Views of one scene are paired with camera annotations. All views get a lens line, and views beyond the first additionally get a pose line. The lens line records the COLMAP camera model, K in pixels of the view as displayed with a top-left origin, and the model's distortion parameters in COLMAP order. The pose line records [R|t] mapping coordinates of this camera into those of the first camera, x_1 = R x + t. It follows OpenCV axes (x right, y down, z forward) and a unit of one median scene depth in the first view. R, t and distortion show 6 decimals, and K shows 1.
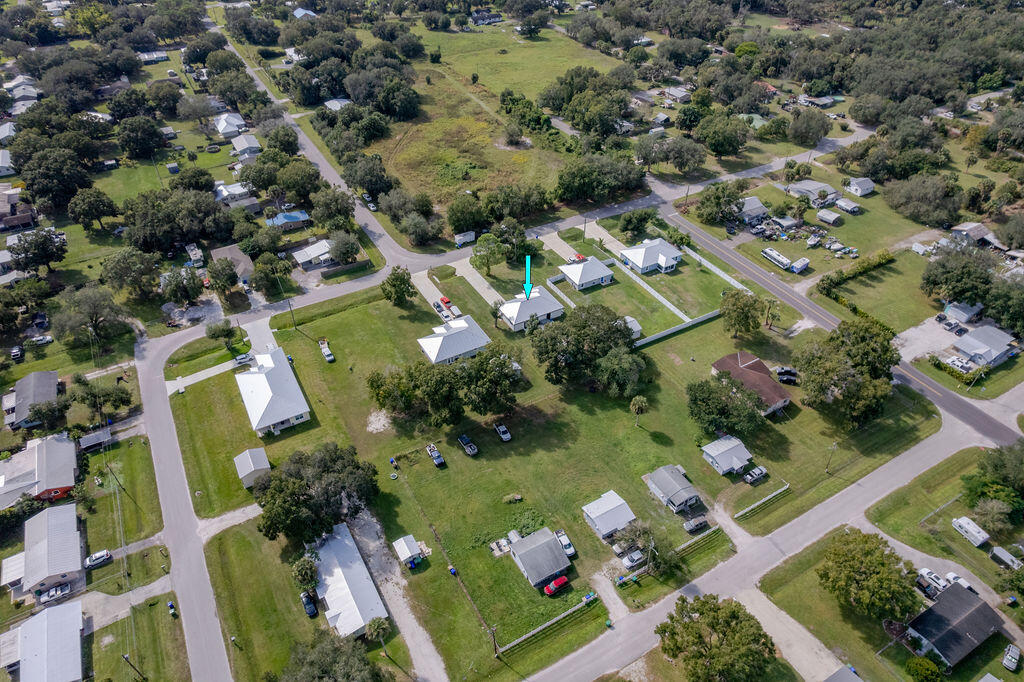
lens RADIAL K [[660.1, 0, 513.0], [0, 660.1, 339.1], [0, 0, 1]] dist [-0.049328, 0.031049]
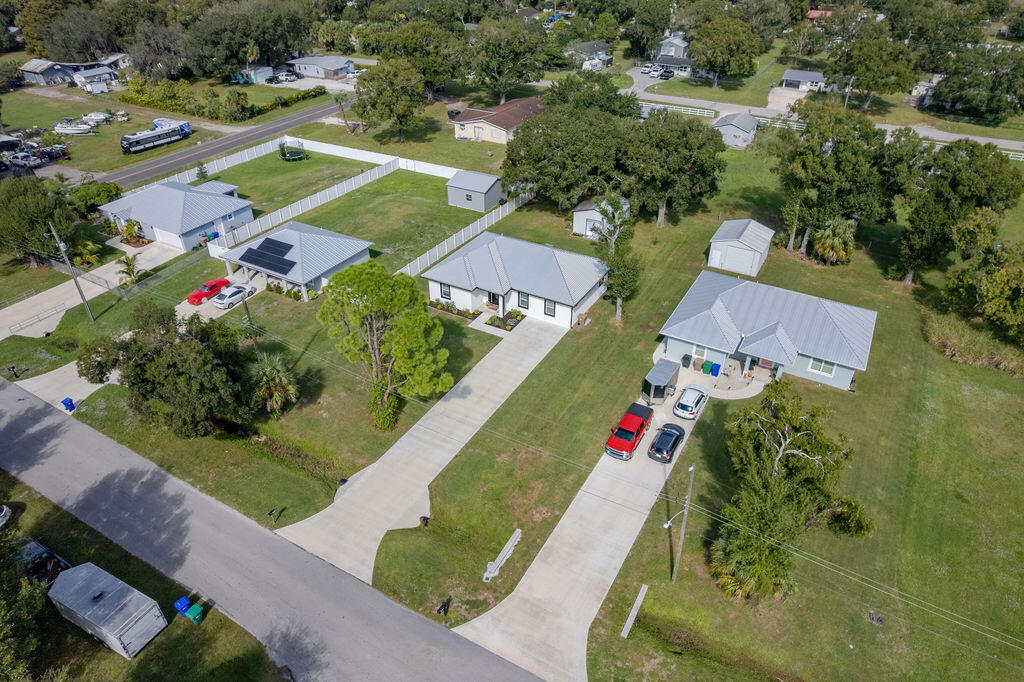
lens RADIAL K [[660.1, 0, 514.2], [0, 660.1, 340.4], [0, 0, 1]] dist [-0.049328, 0.031049]
pose [[-0.509796, -0.477189, 0.715821, -0.237367], [0.543206, 0.466669, 0.697959, -0.269090], [-0.667109, 0.744655, 0.021306, 0.938414]]
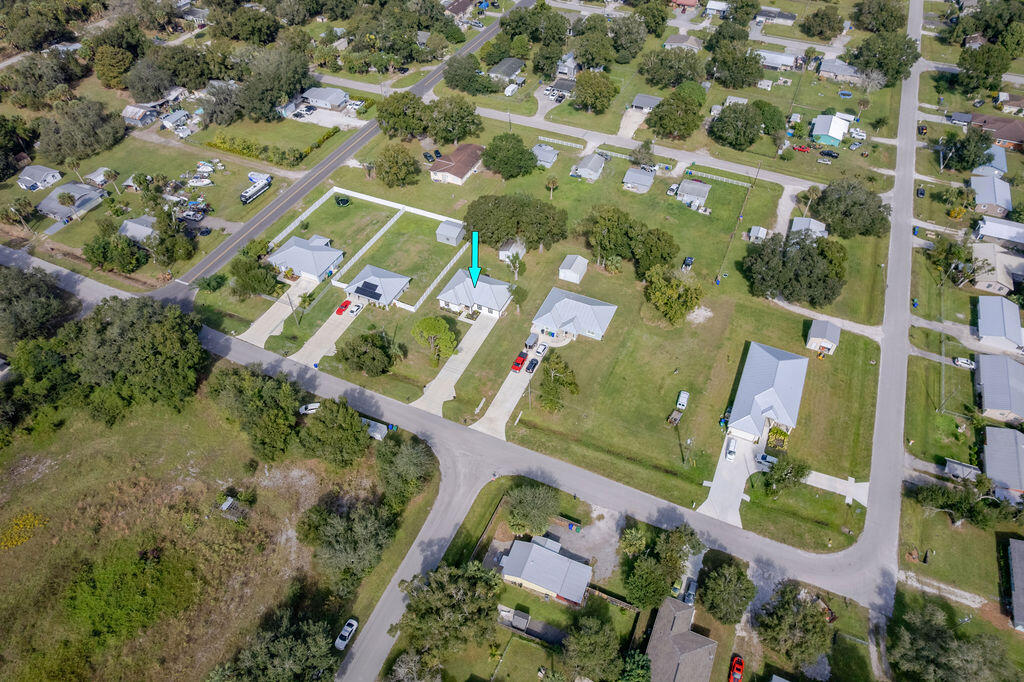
lens RADIAL K [[660.1, 0, 513.6], [0, 660.1, 344.5], [0, 0, 1]] dist [-0.049328, 0.031049]
pose [[-0.588036, -0.585800, 0.557720, -0.494790], [0.510780, 0.265701, 0.817623, -0.669643], [-0.627150, 0.765664, 0.142973, 0.822346]]
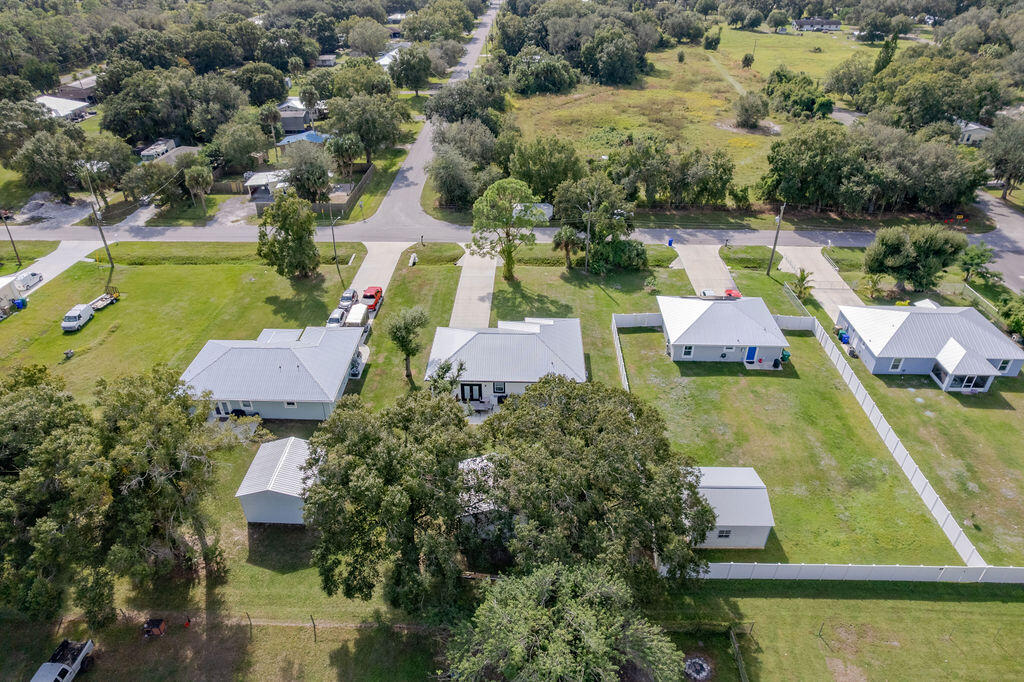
lens RADIAL K [[660.1, 0, 514.5], [0, 660.1, 335.3], [0, 0, 1]] dist [-0.049328, 0.031049]
pose [[0.856527, 0.271511, -0.438912, 0.176859], [-0.324976, 0.944401, -0.049977, -0.037901], [0.400940, 0.185442, 0.897139, 0.600308]]
